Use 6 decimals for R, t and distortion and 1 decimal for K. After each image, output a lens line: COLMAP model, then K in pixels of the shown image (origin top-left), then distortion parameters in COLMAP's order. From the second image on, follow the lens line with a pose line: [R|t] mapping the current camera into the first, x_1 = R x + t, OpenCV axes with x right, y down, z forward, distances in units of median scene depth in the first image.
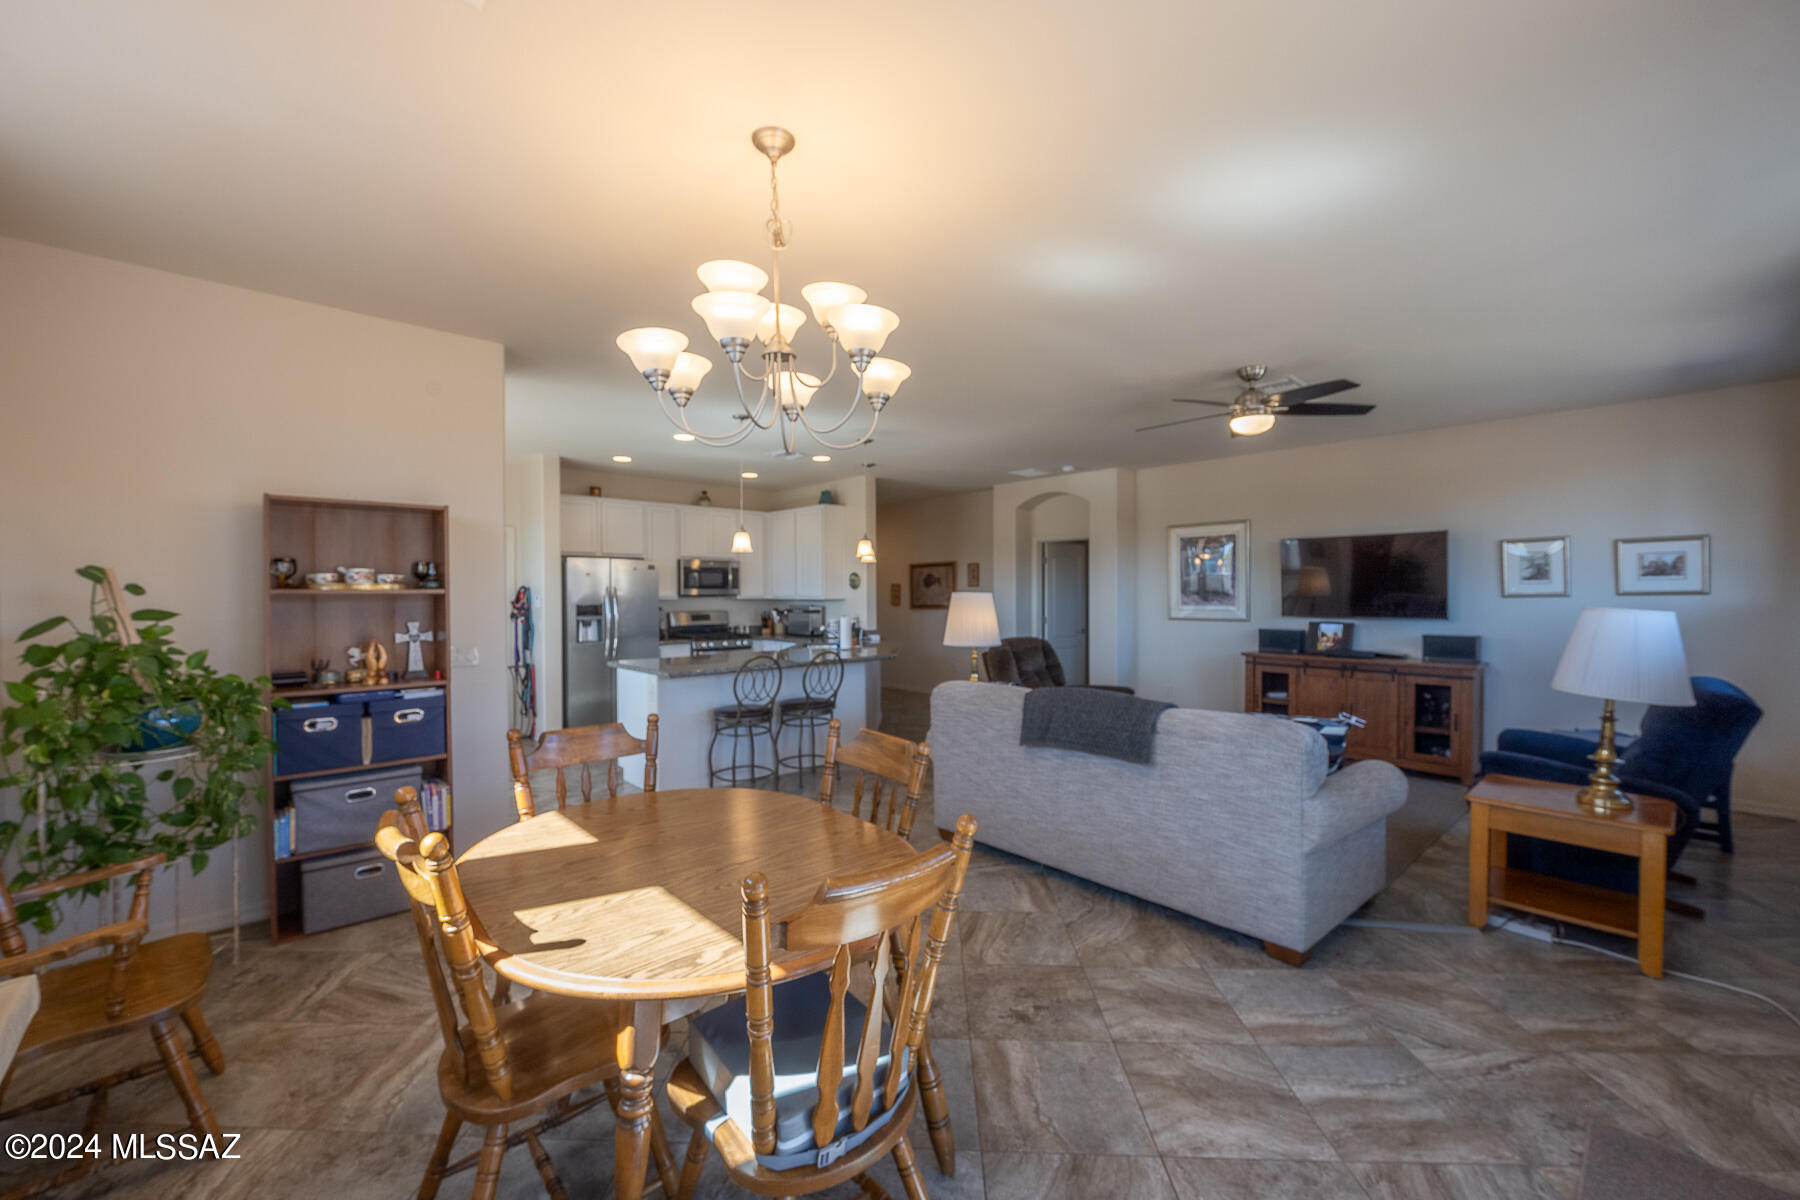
lens RADIAL K [[706.4, 0, 900.0], [0, 706.4, 600.0], [0, 0, 1]] dist [-0.002184, 0.000011]
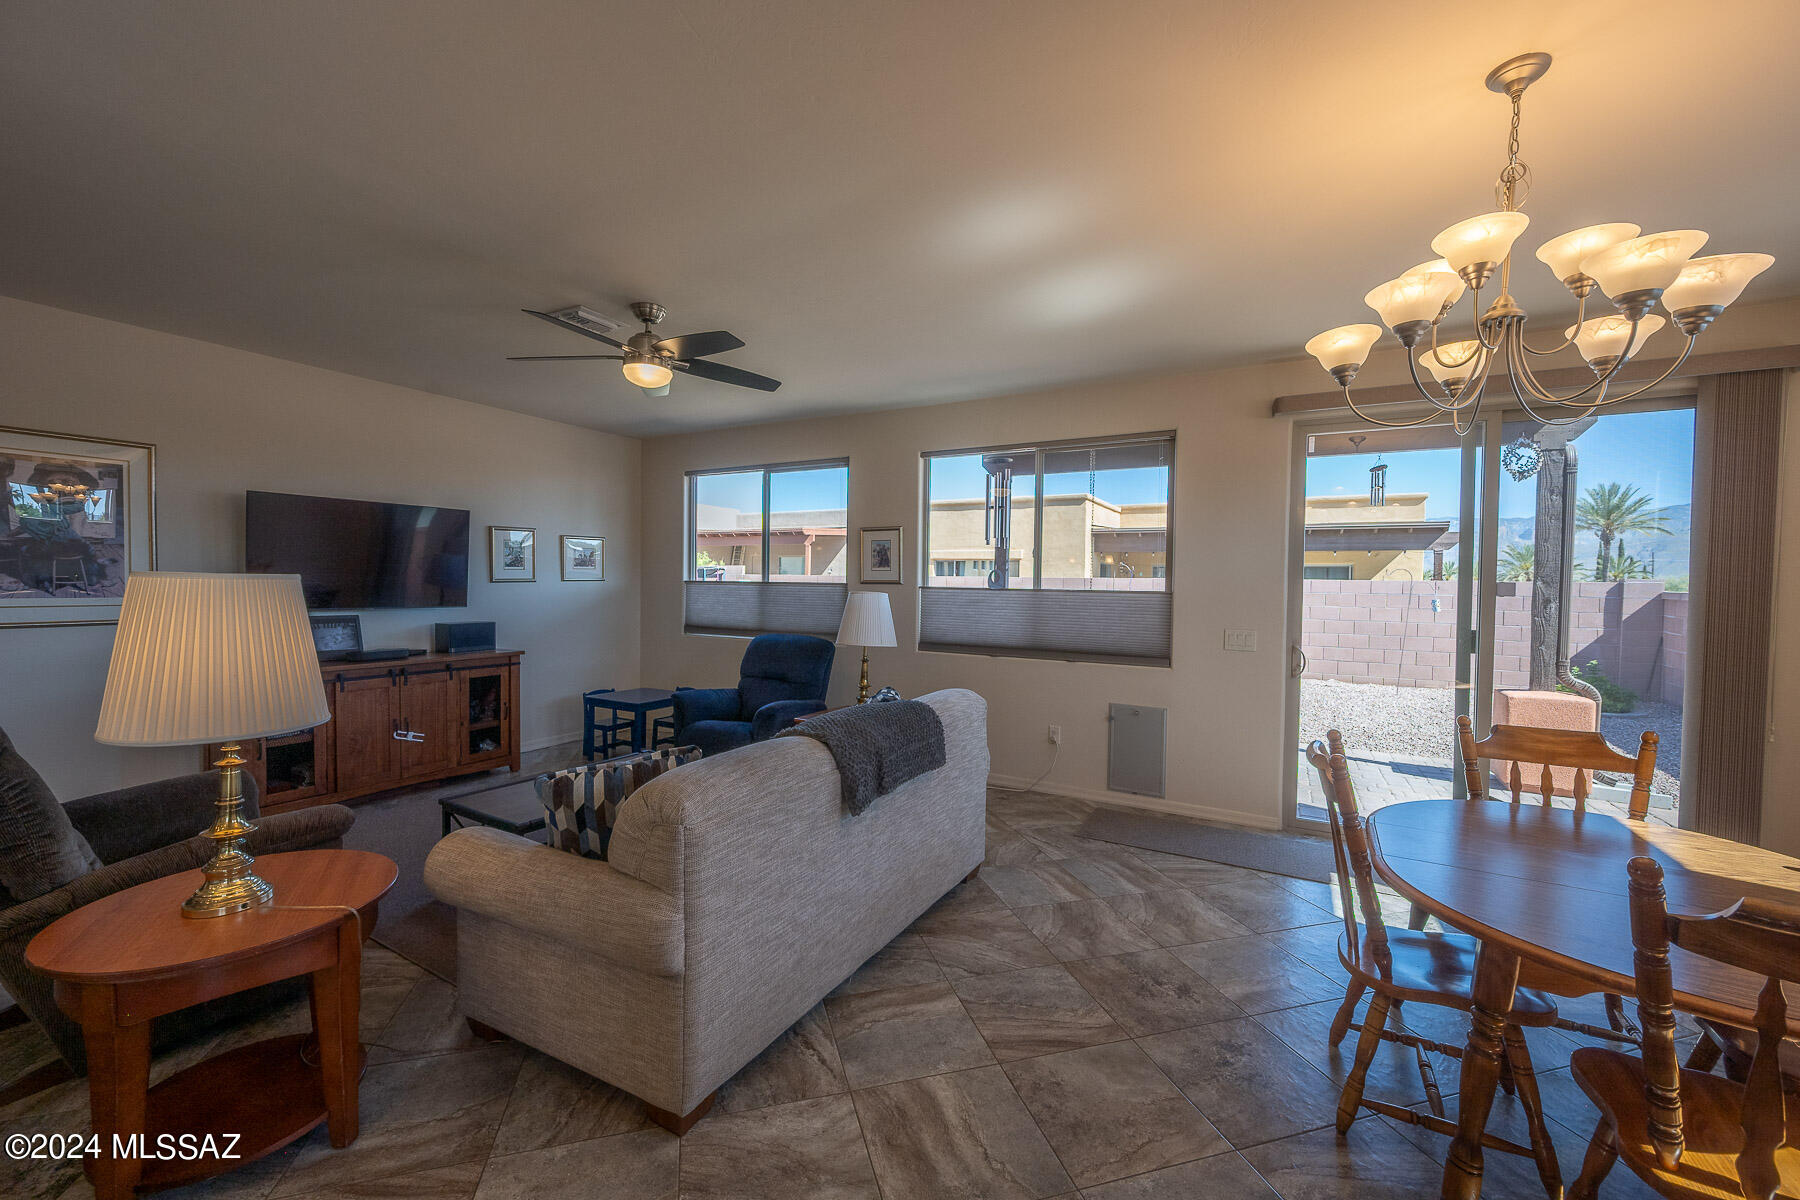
lens RADIAL K [[706.4, 0, 900.0], [0, 706.4, 600.0], [0, 0, 1]] dist [-0.002184, 0.000011]
pose [[-0.310926, -0.026093, 0.950076, -0.575114], [-0.003232, 0.999646, 0.026396, -0.014227], [-0.950429, 0.005136, -0.310900, 1.460644]]
